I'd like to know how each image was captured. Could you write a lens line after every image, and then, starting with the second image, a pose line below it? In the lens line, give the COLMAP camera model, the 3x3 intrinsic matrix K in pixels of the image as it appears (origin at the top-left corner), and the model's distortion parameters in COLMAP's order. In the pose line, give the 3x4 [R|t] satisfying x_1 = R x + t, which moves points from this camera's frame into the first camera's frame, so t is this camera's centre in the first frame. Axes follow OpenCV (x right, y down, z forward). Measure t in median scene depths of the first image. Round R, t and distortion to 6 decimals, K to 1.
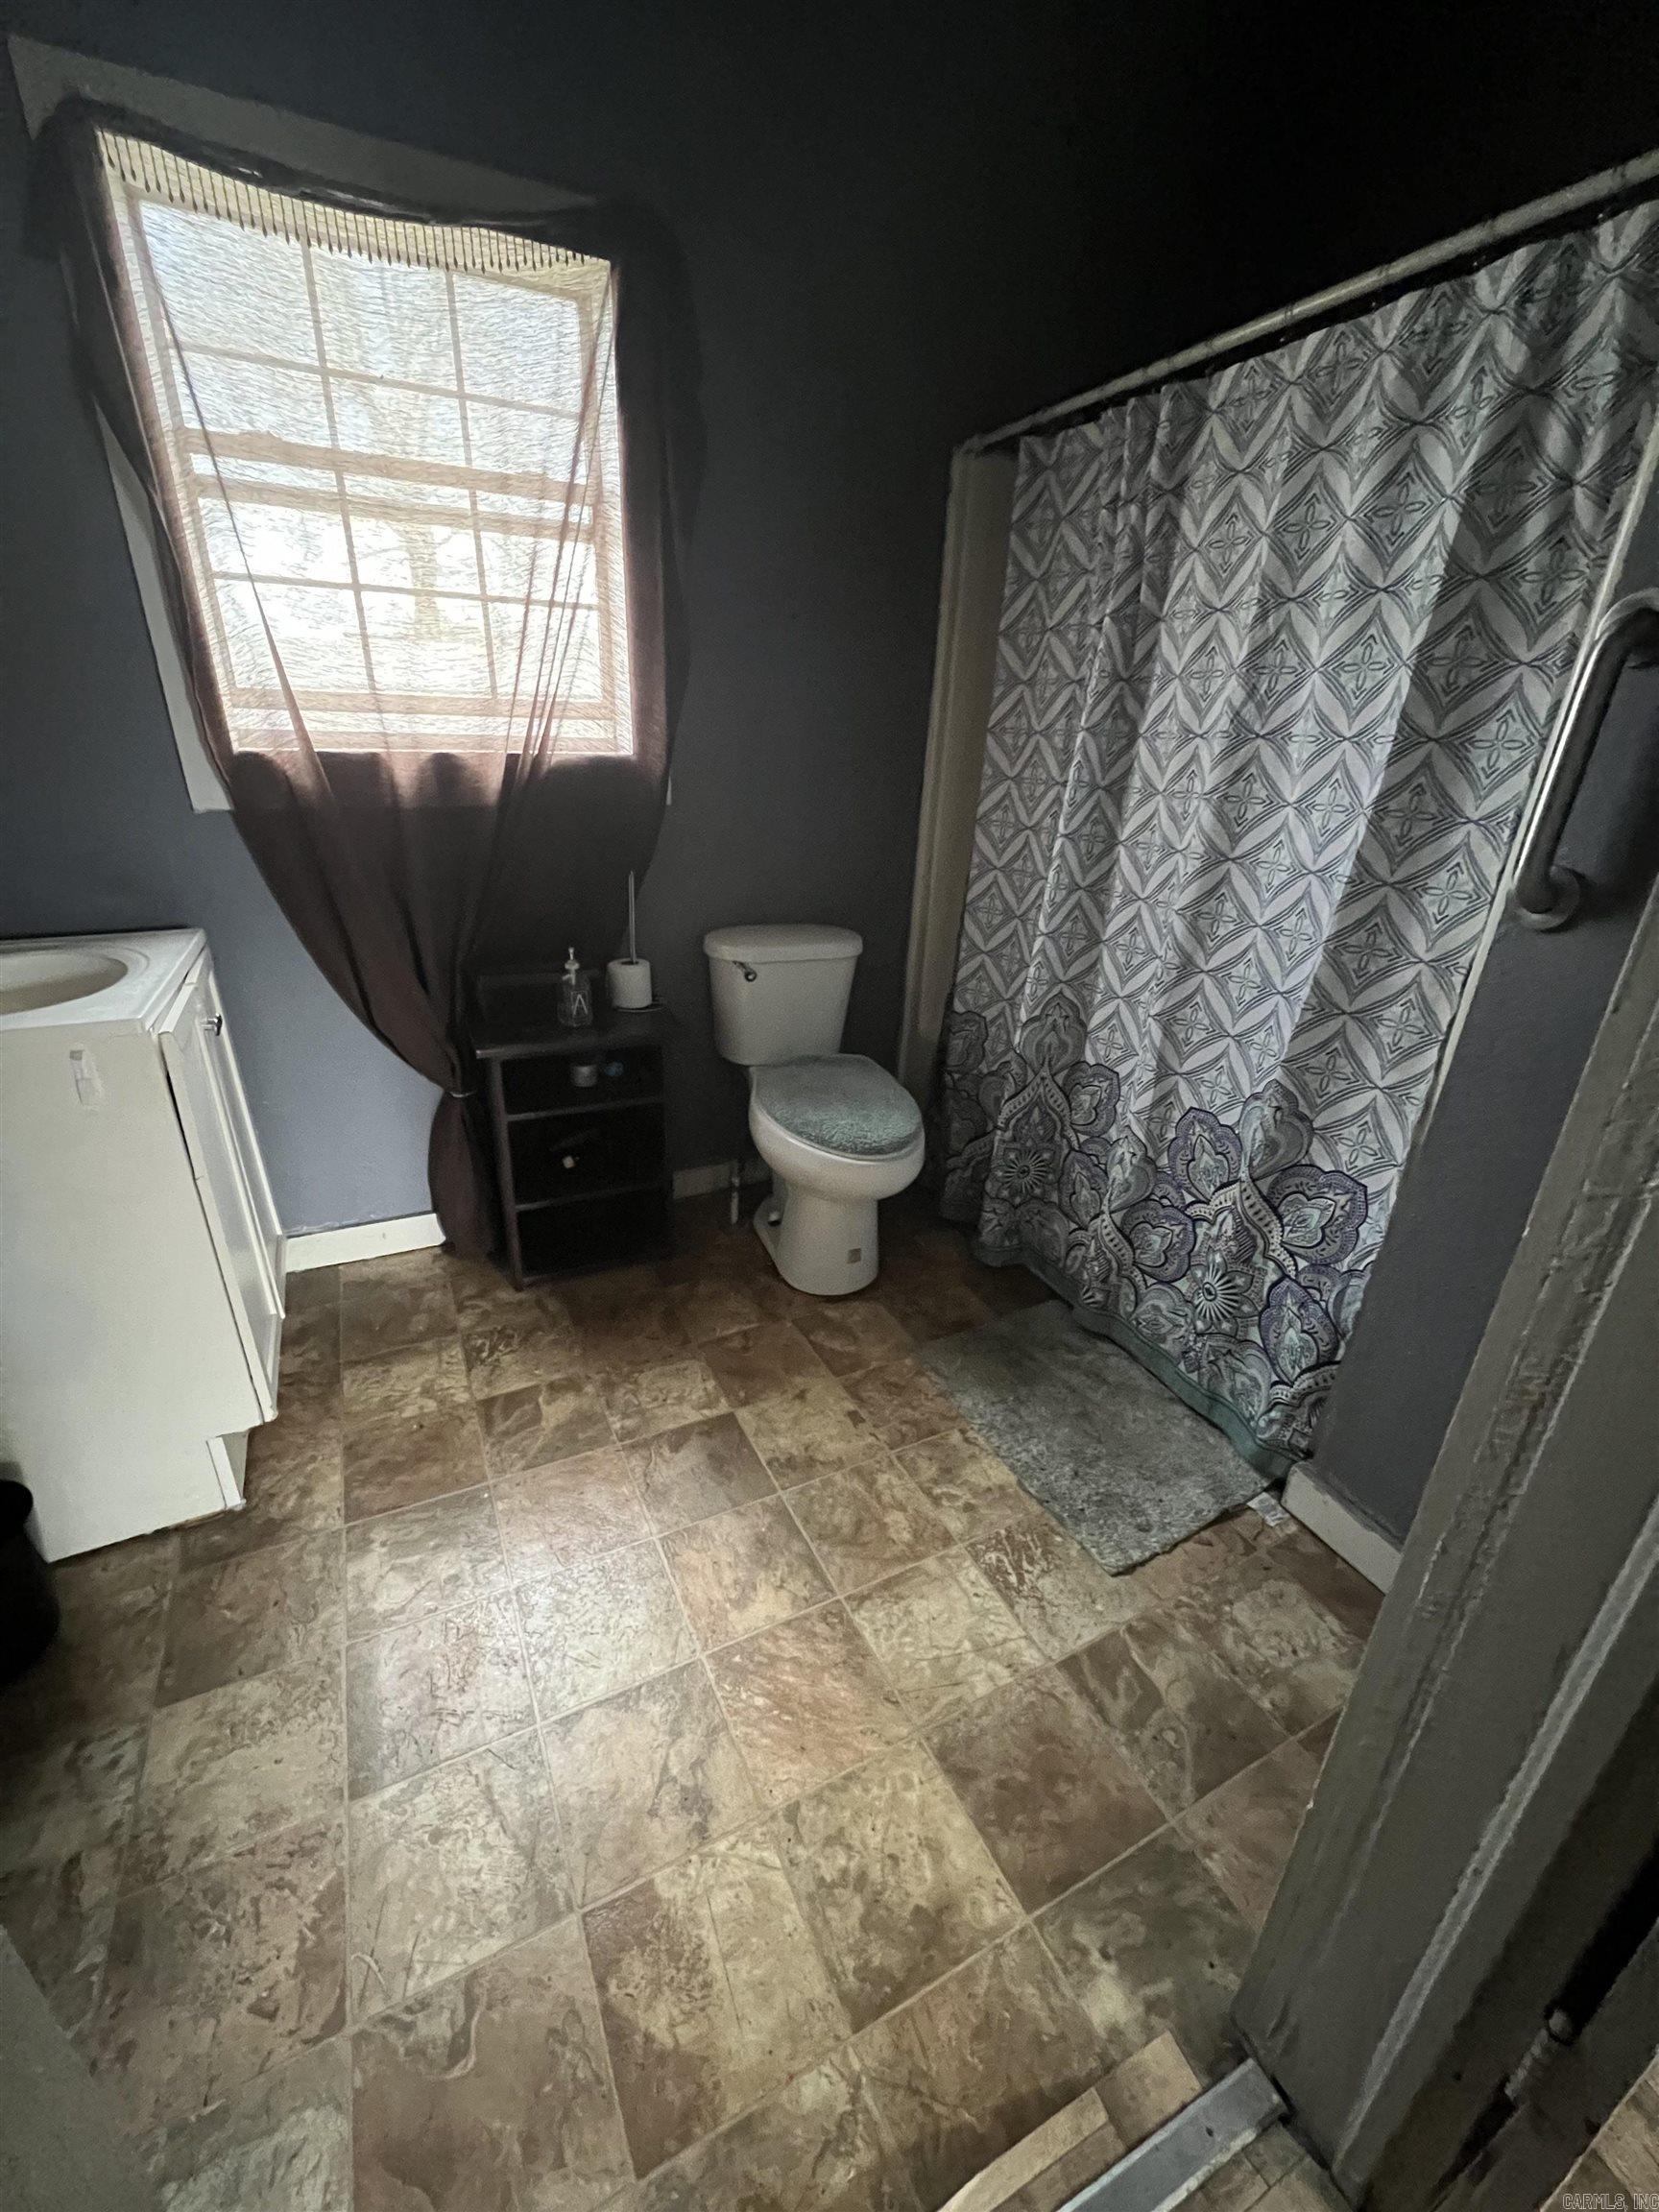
lens RADIAL K [[884.9, 0, 828.4], [0, 884.9, 1107.1], [0, 0, 1]] dist [0.001959, -0.000557]
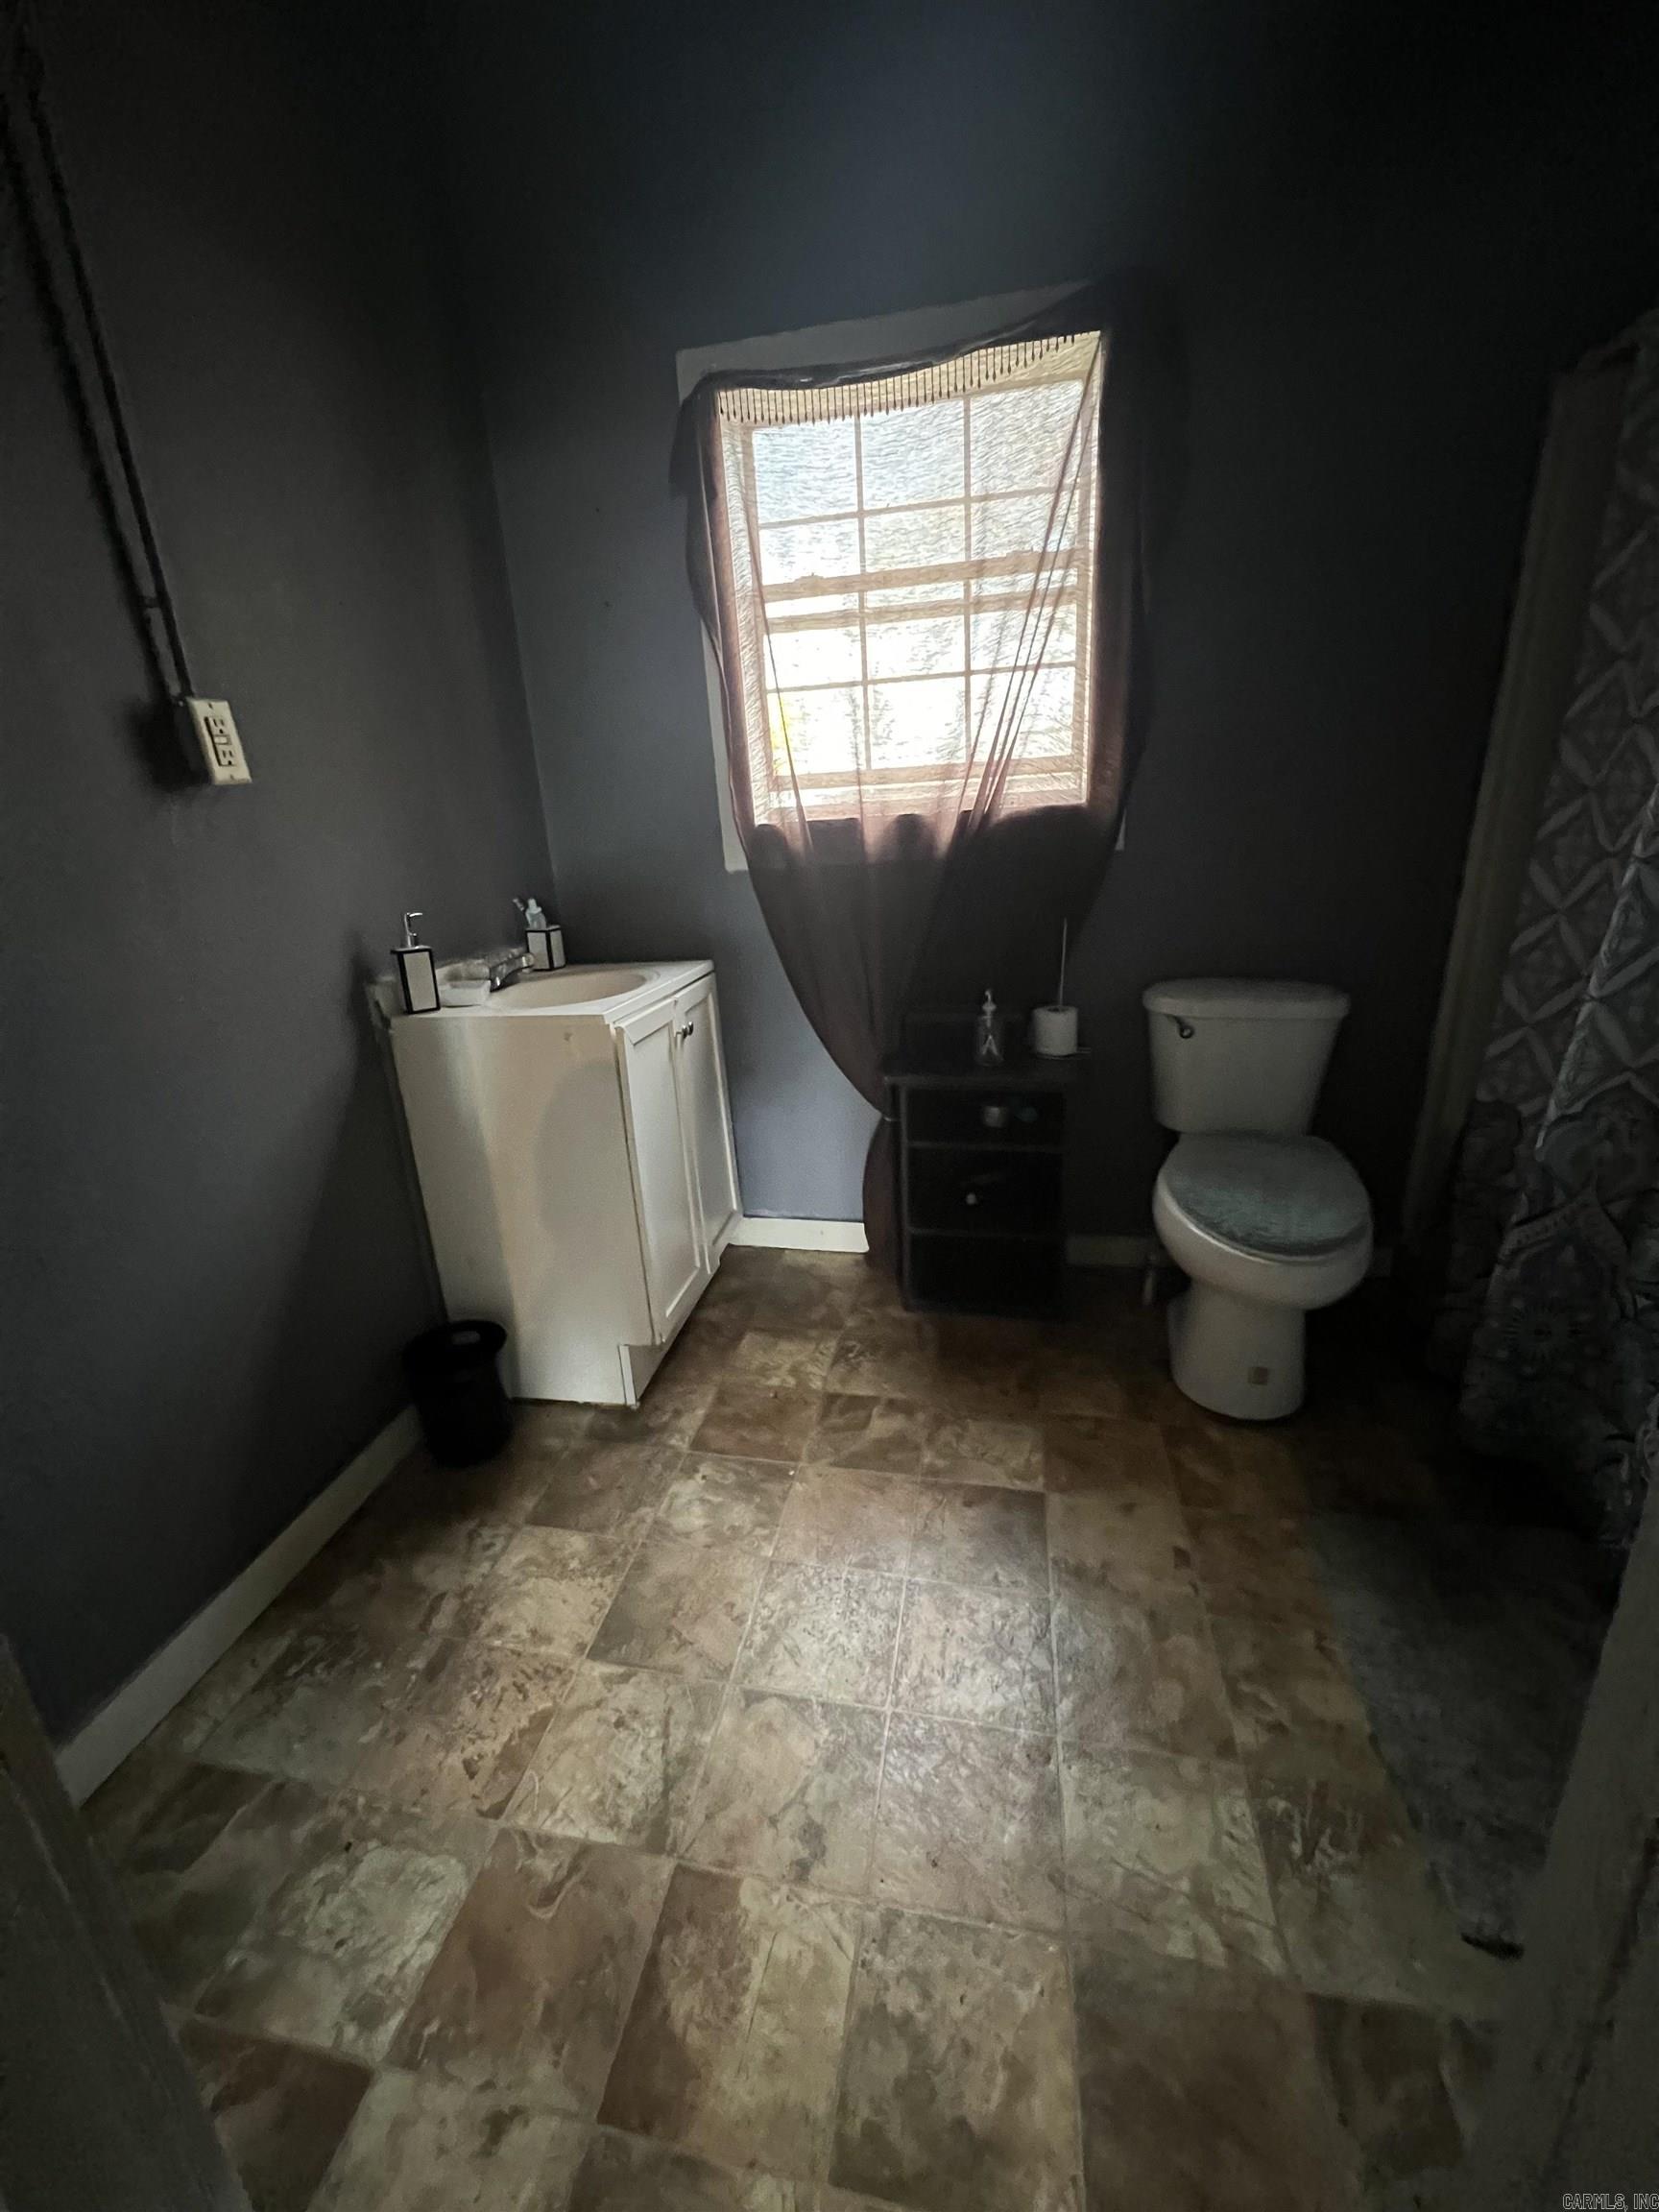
lens RADIAL K [[884.9, 0, 822.8], [0, 884.9, 1106.6], [0, 0, 1]] dist [0.001959, -0.000557]
pose [[0.783082, 0.121427, -0.609950, 0.224239], [-0.166005, 0.985981, -0.016839, 0.003182], [0.599354, 0.114440, 0.792261, 0.091025]]
